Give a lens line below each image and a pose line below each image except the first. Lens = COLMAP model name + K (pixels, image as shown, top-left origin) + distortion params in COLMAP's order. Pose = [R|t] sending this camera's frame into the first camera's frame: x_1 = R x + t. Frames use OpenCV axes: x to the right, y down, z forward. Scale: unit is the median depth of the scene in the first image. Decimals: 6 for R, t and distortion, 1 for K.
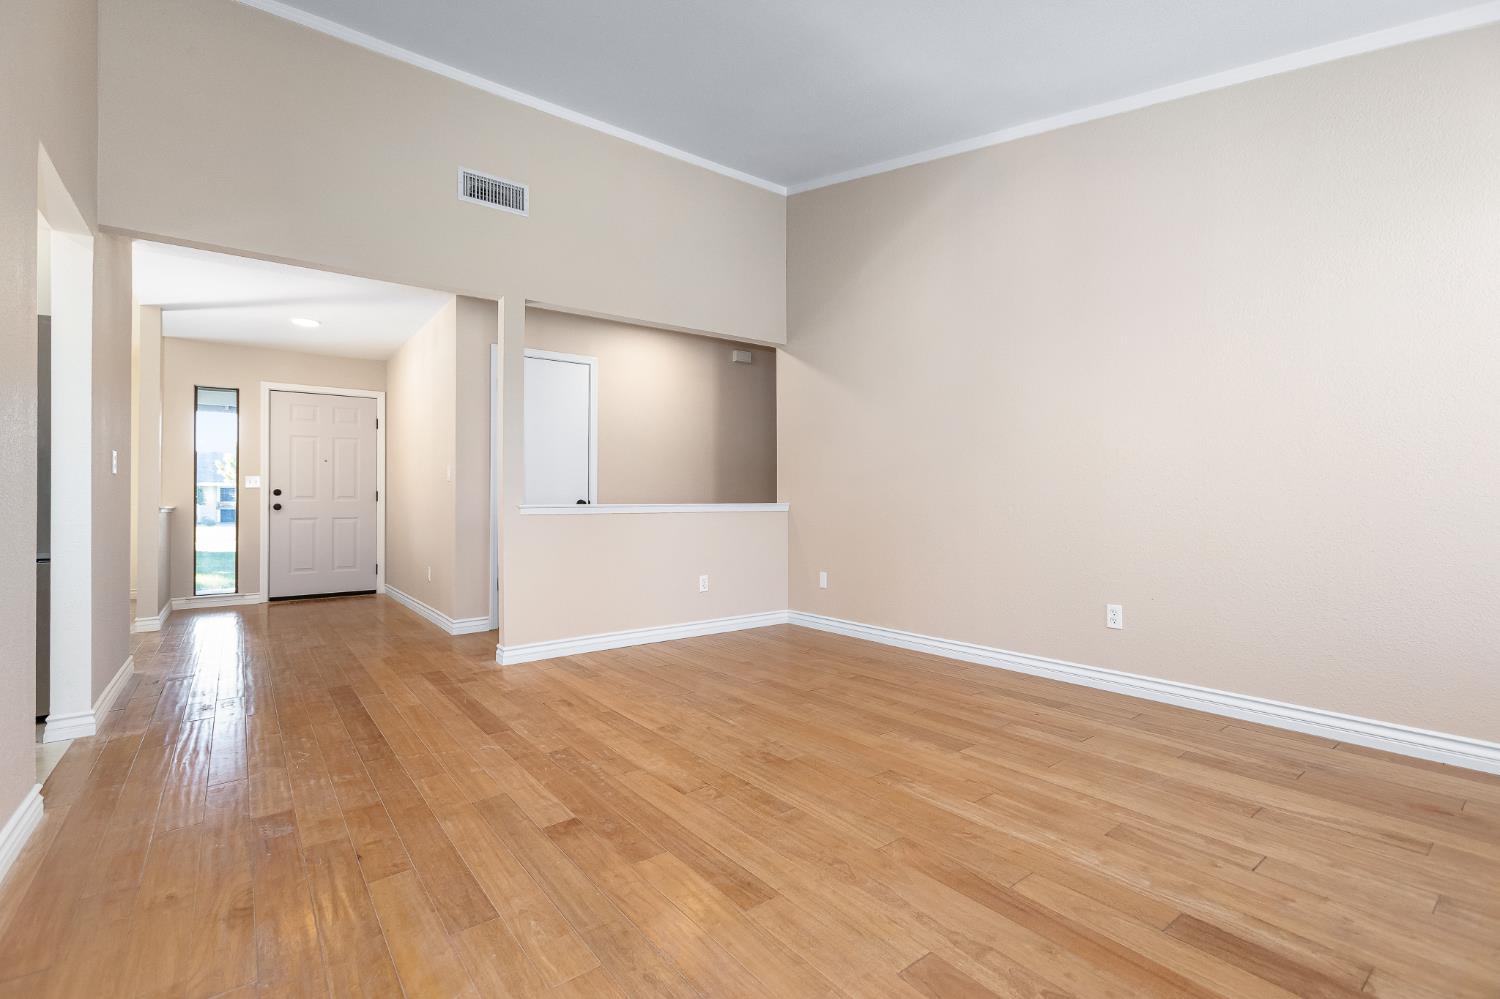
lens RADIAL K [[664.5, 0, 738.3], [0, 664.5, 497.3], [0, 0, 1]] dist [-0.014889, 0.006222]
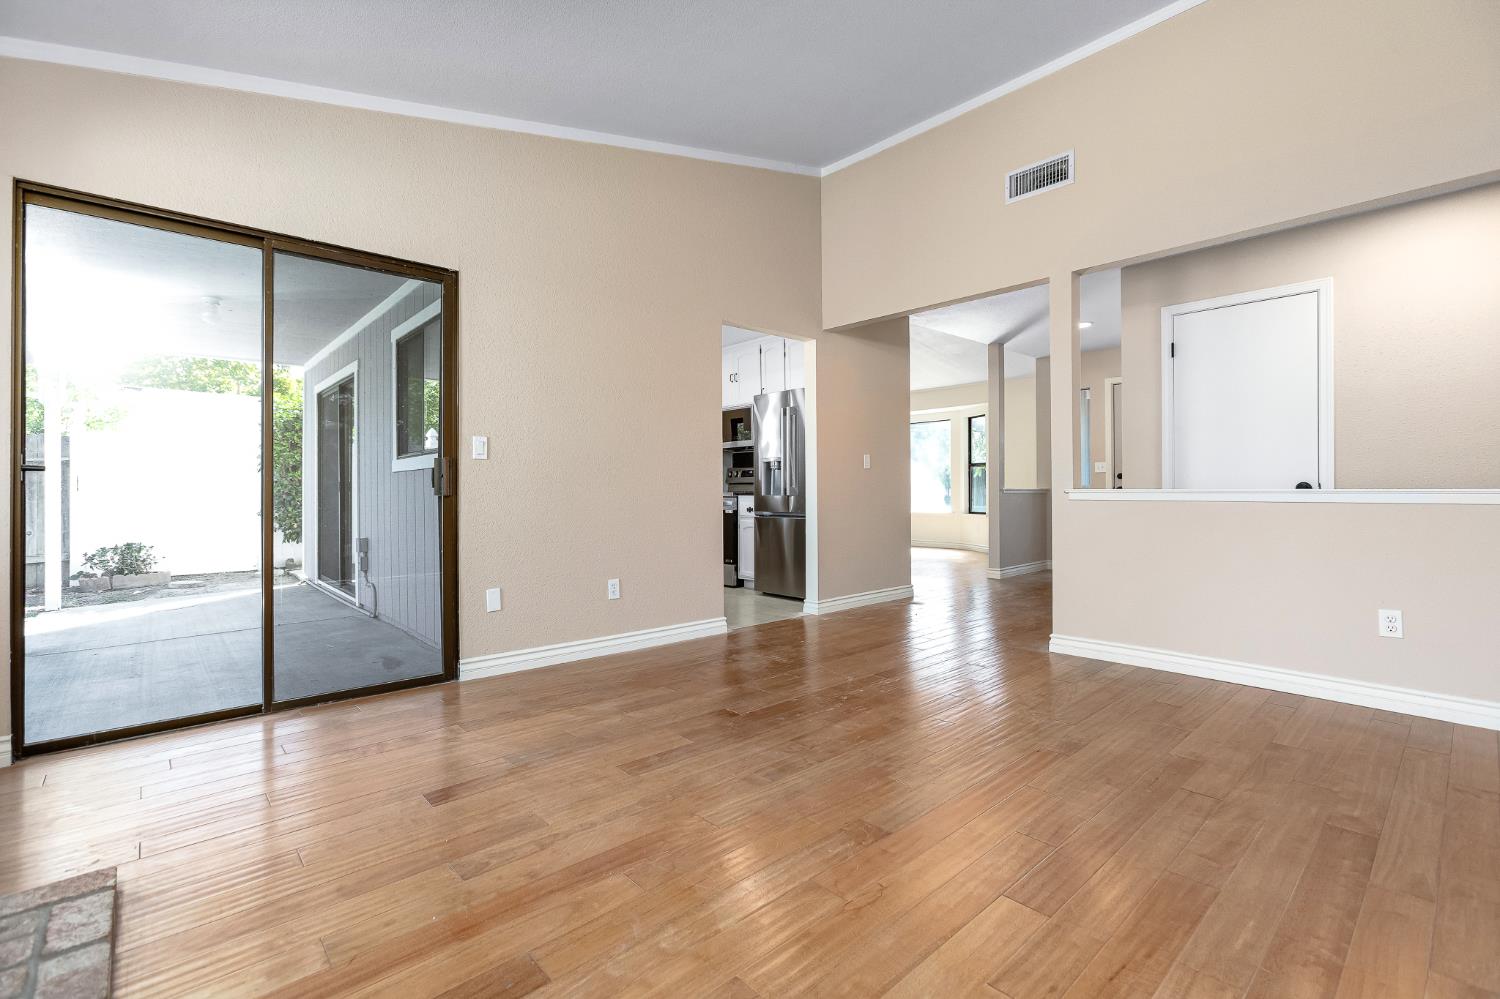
lens RADIAL K [[664.5, 0, 740.3], [0, 664.5, 493.7], [0, 0, 1]] dist [-0.014889, 0.006222]
pose [[0.084173, 0.013988, -0.996353, 0.759307], [0.012043, 0.999814, 0.015054, -0.003719], [0.996378, -0.013266, 0.083989, 0.584122]]
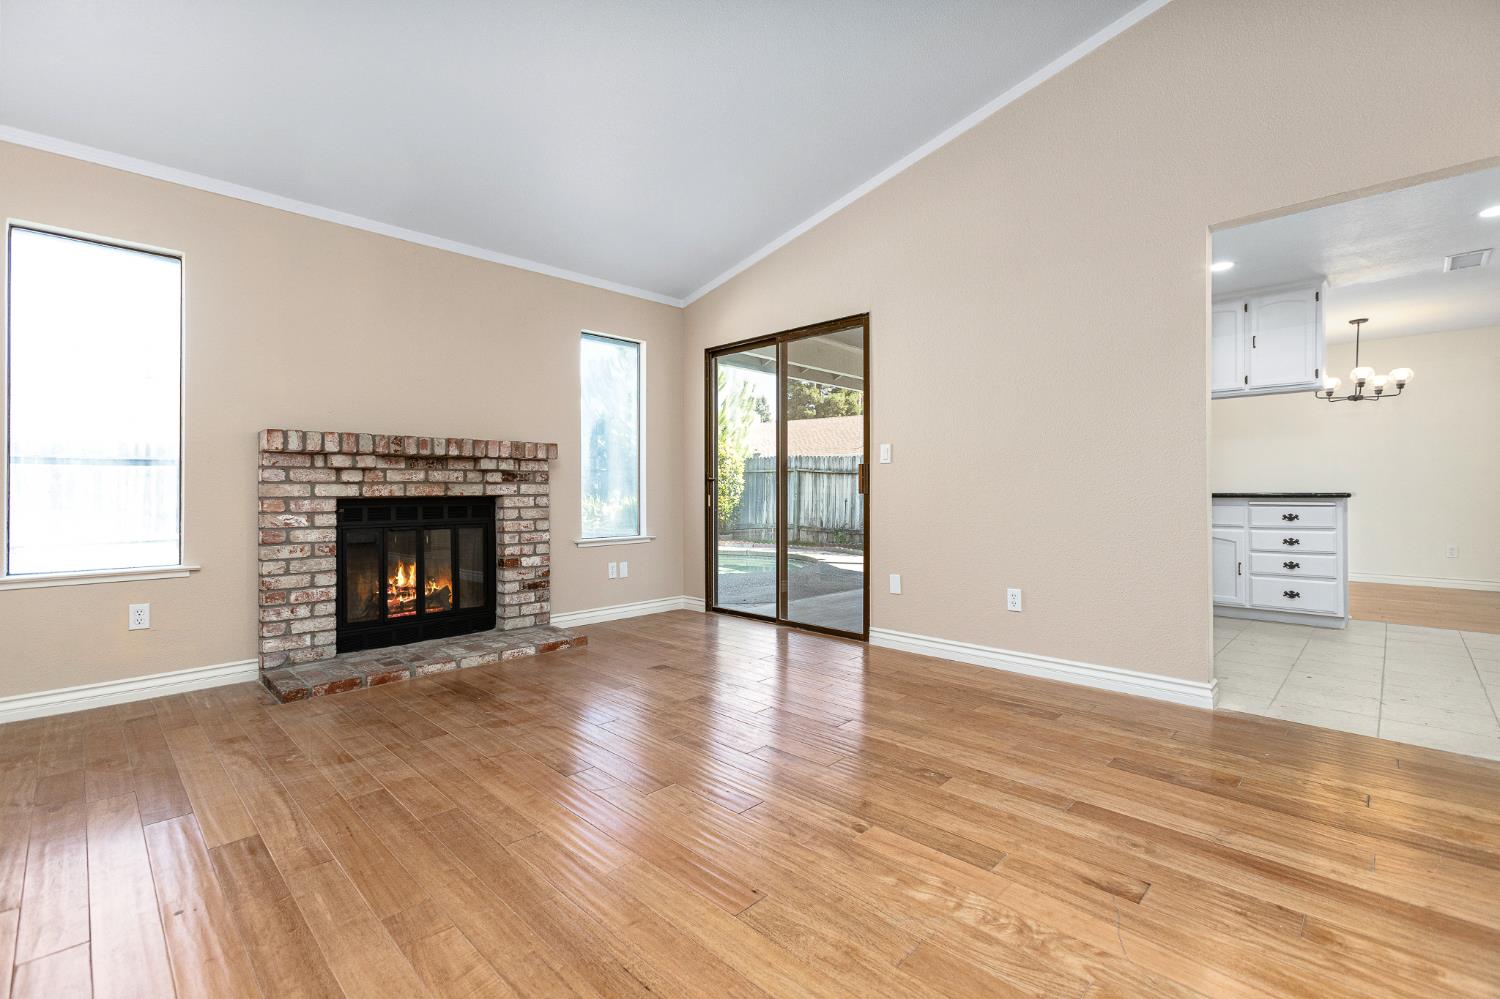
lens RADIAL K [[664.5, 0, 734.0], [0, 664.5, 490.2], [0, 0, 1]] dist [-0.014889, 0.006222]
pose [[-0.988884, 0.014711, -0.147958, 0.094792], [0.016583, 0.999797, -0.011425, 0.014041], [0.147760, -0.013751, -0.988928, 1.517230]]
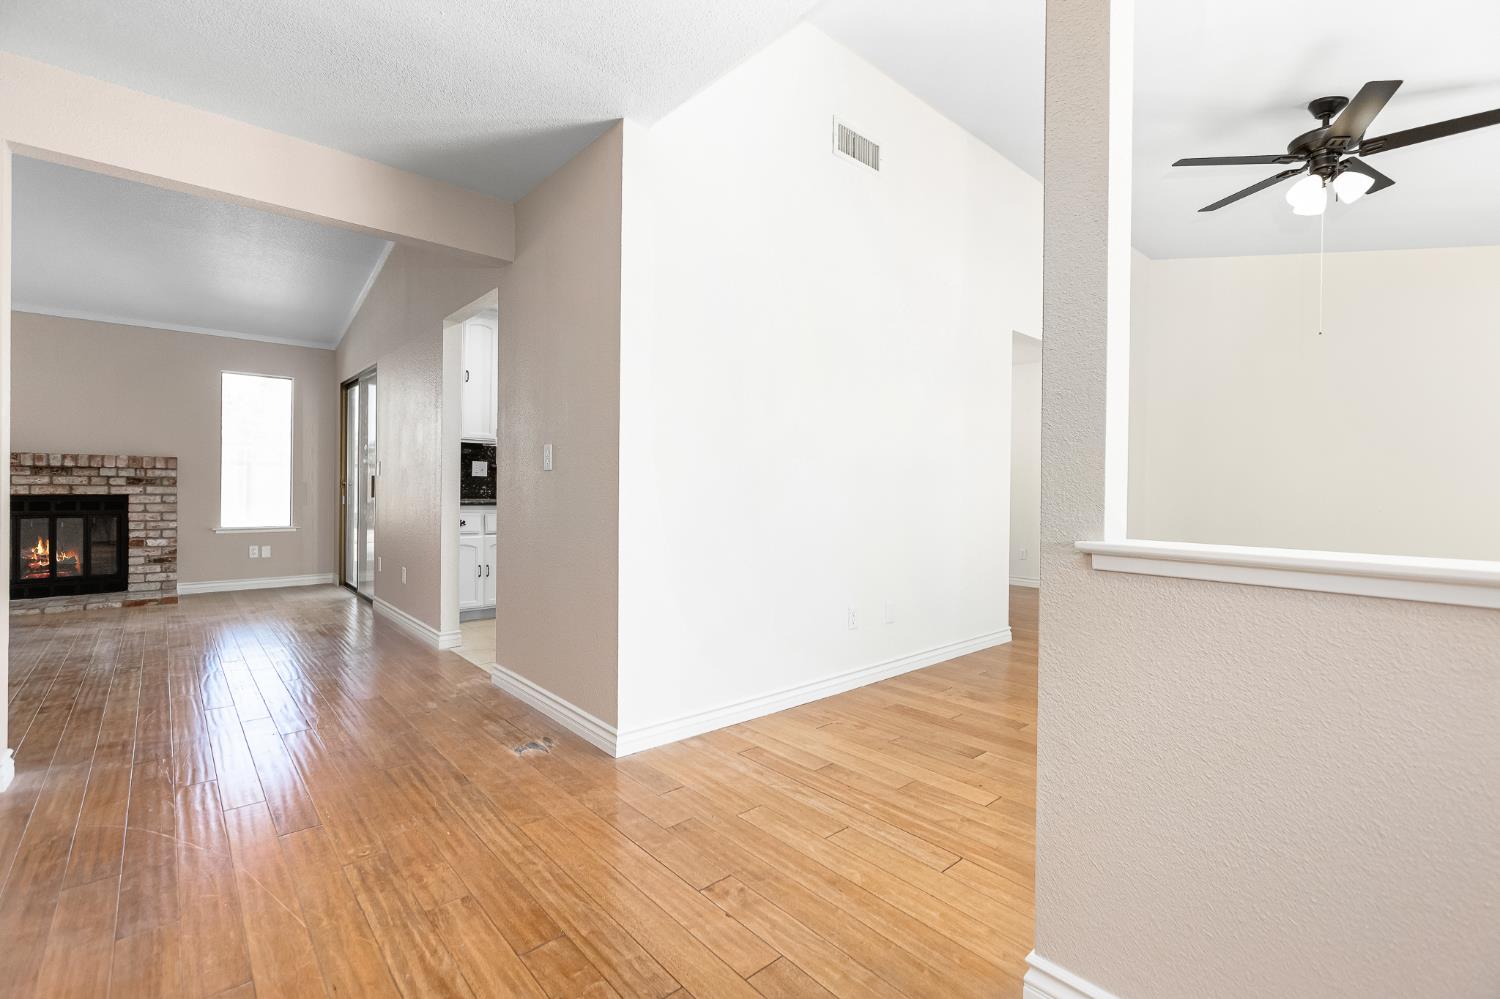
lens RADIAL K [[664.5, 0, 756.6], [0, 664.5, 496.3], [0, 0, 1]] dist [-0.014889, 0.006222]
pose [[-0.996408, 0.003749, -0.084594, -1.268780], [0.004308, 0.999970, -0.006429, 0.026693], [0.084567, -0.006771, -0.996395, 2.124981]]
